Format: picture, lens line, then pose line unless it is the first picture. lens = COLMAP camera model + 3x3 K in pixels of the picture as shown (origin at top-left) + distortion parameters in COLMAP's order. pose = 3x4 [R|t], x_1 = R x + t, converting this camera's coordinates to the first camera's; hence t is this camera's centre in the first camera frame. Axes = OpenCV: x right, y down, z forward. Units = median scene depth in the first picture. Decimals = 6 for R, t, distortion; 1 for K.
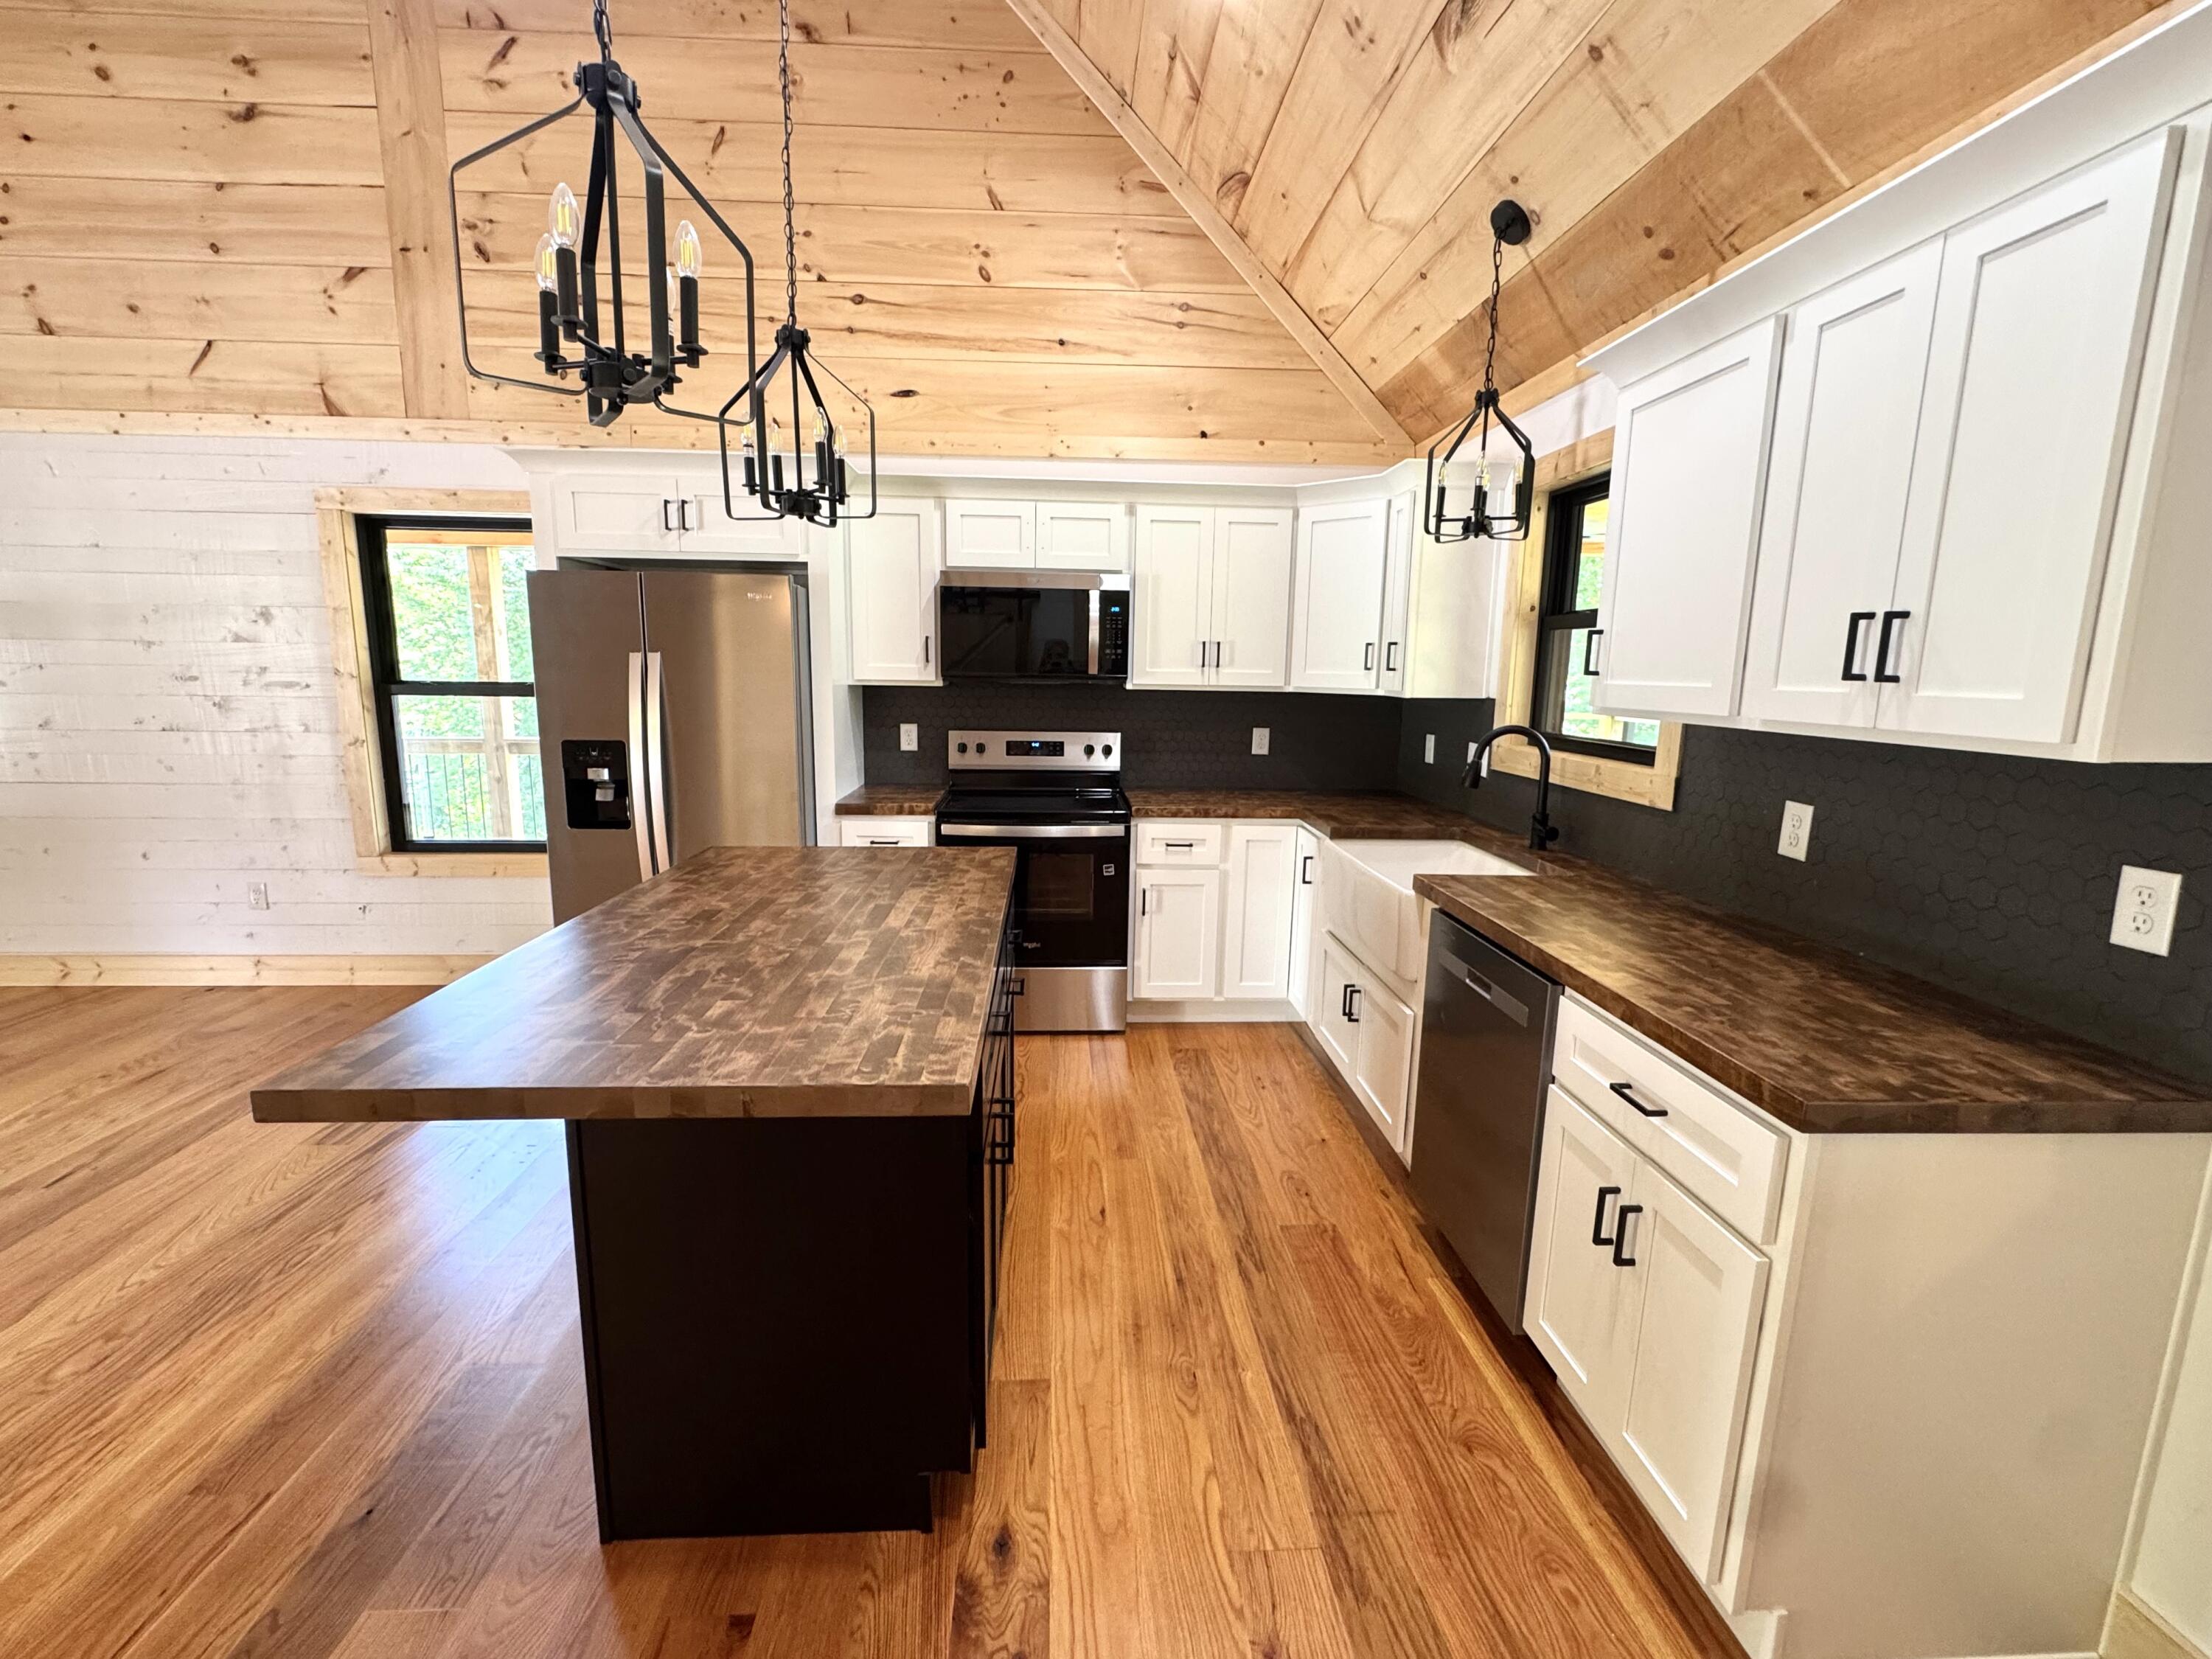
lens RADIAL K [[954.8, 0, 1106.0], [0, 954.8, 829.5], [0, 0, 1]] dist [-0.007359, 0.000556]
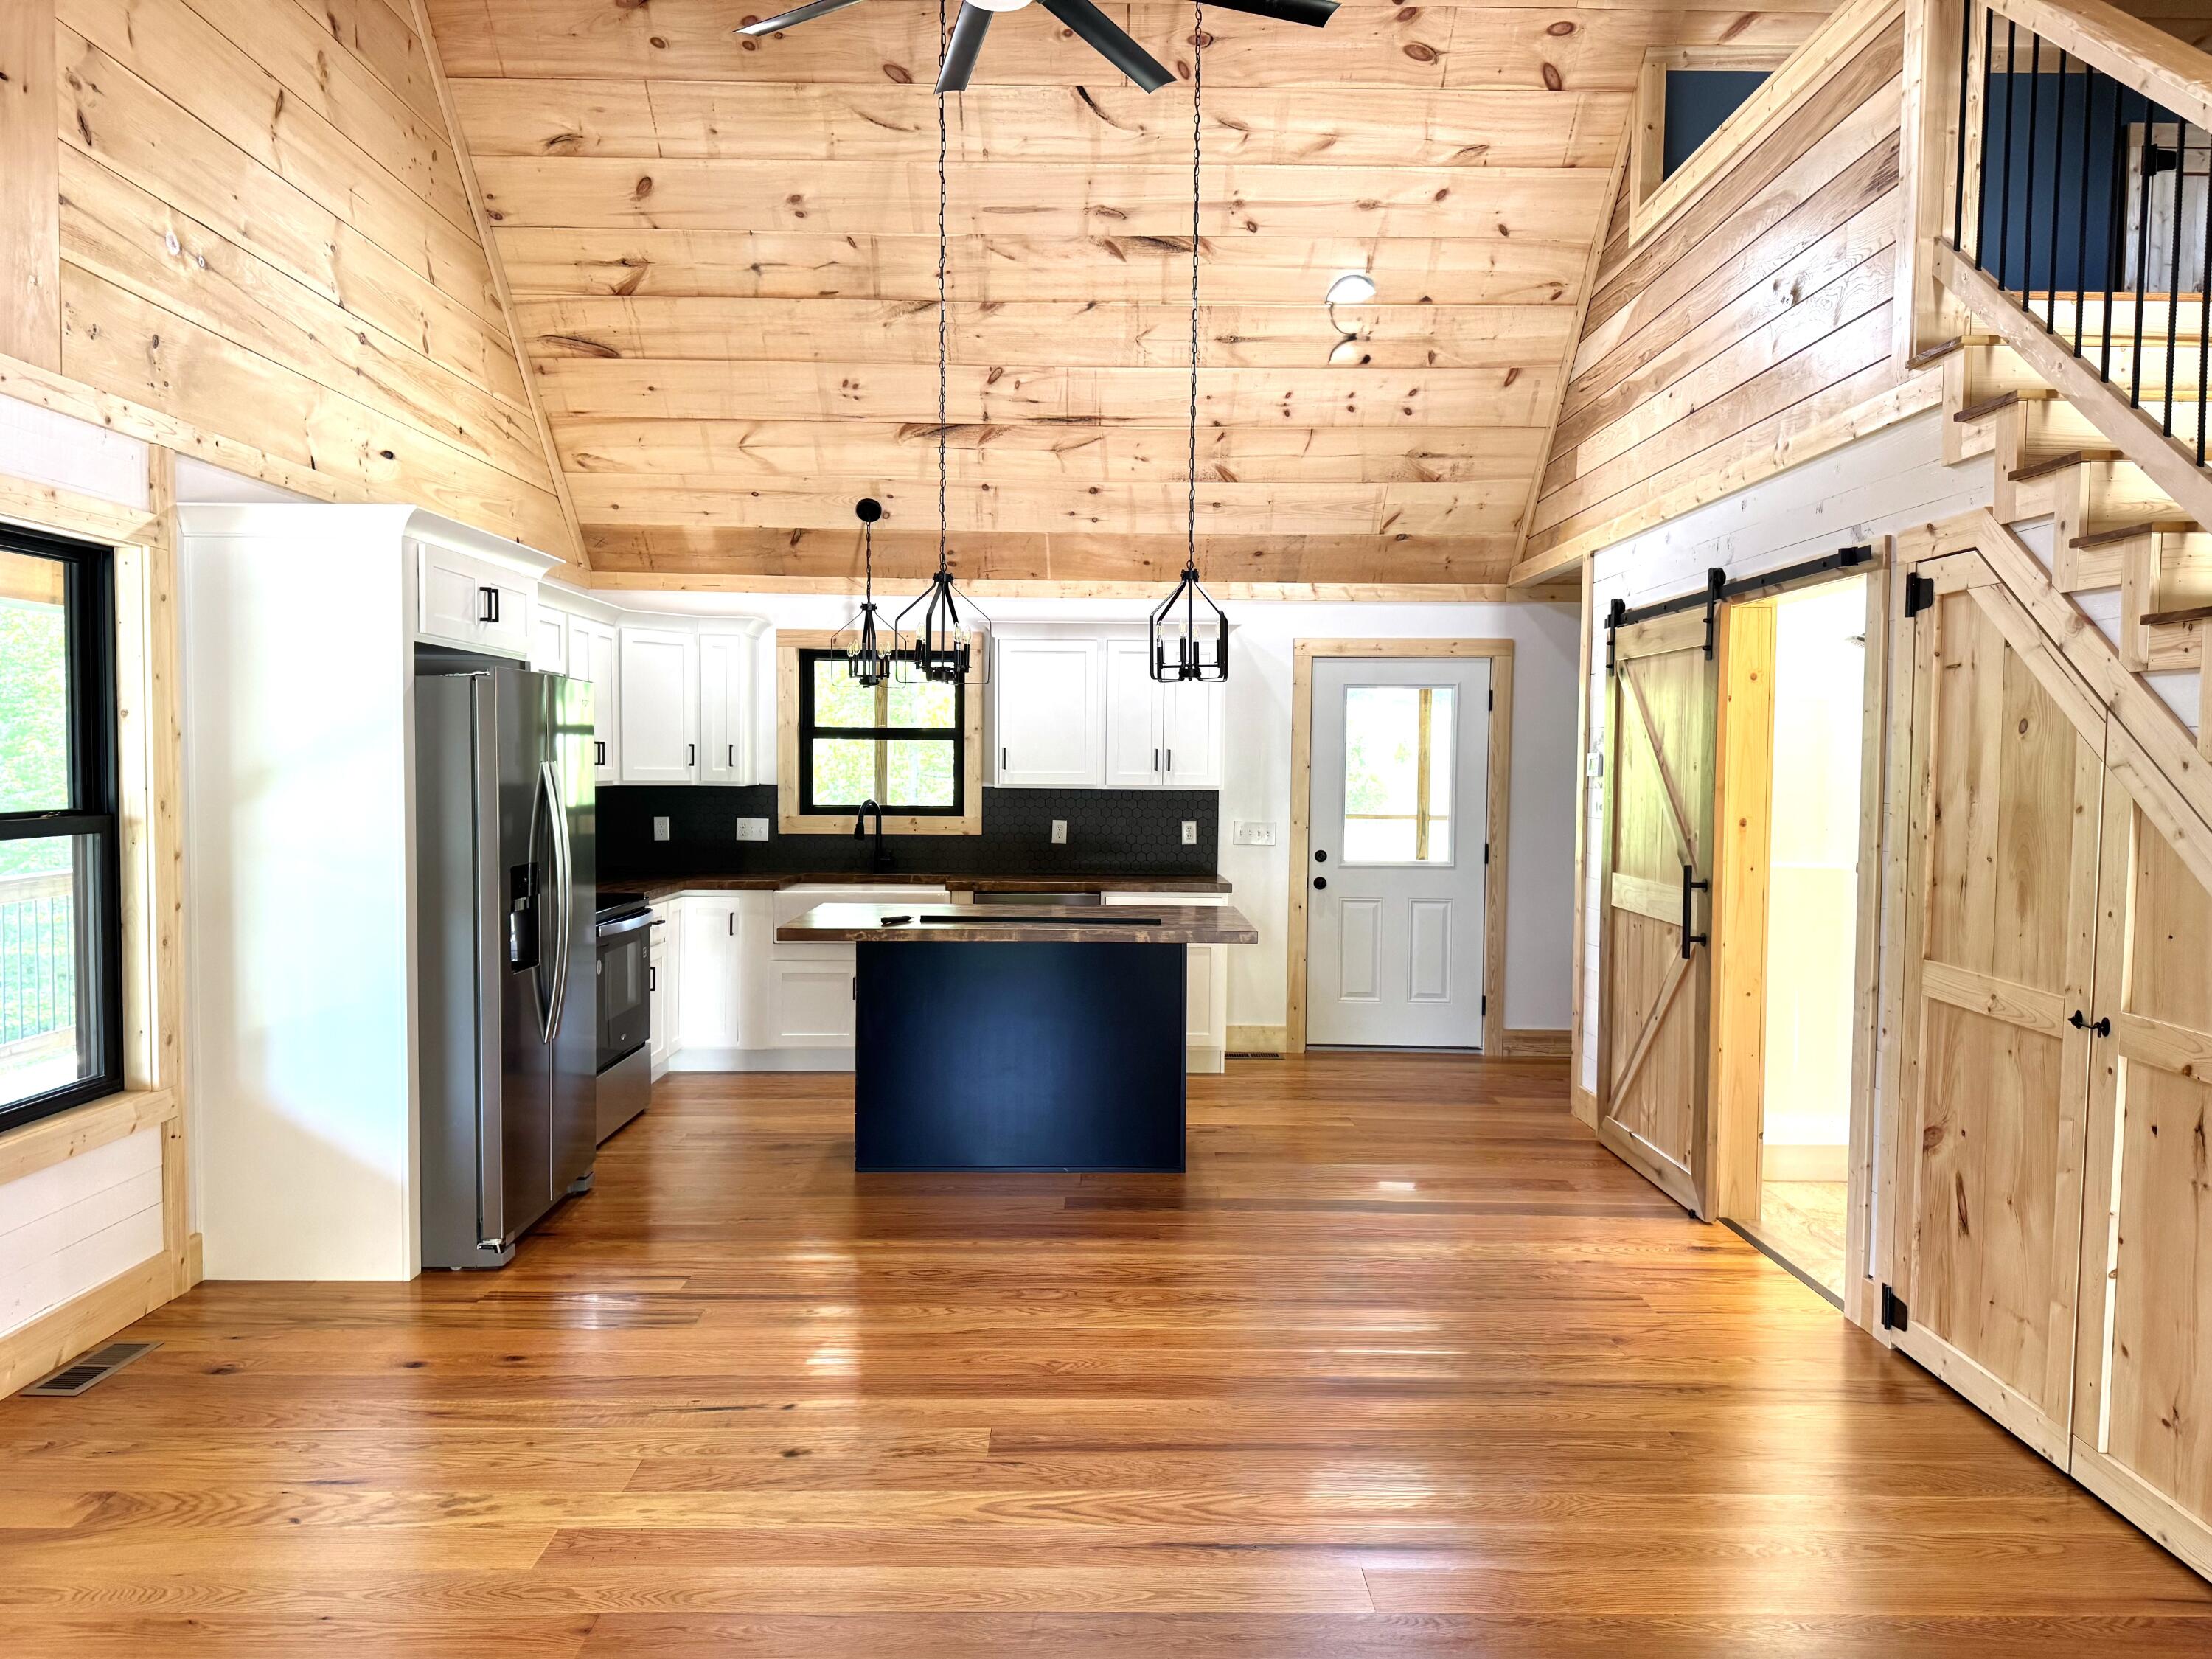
lens RADIAL K [[1562.7, 0, 1106.0], [0, 1562.7, 829.5], [0, 0, 1]] dist [0.093625, 0.000348]
pose [[0.047226, -0.051831, 0.997539, -2.594750], [0.173421, 0.983912, 0.042913, -0.123206], [-0.983715, 0.170968, 0.055455, 0.549195]]
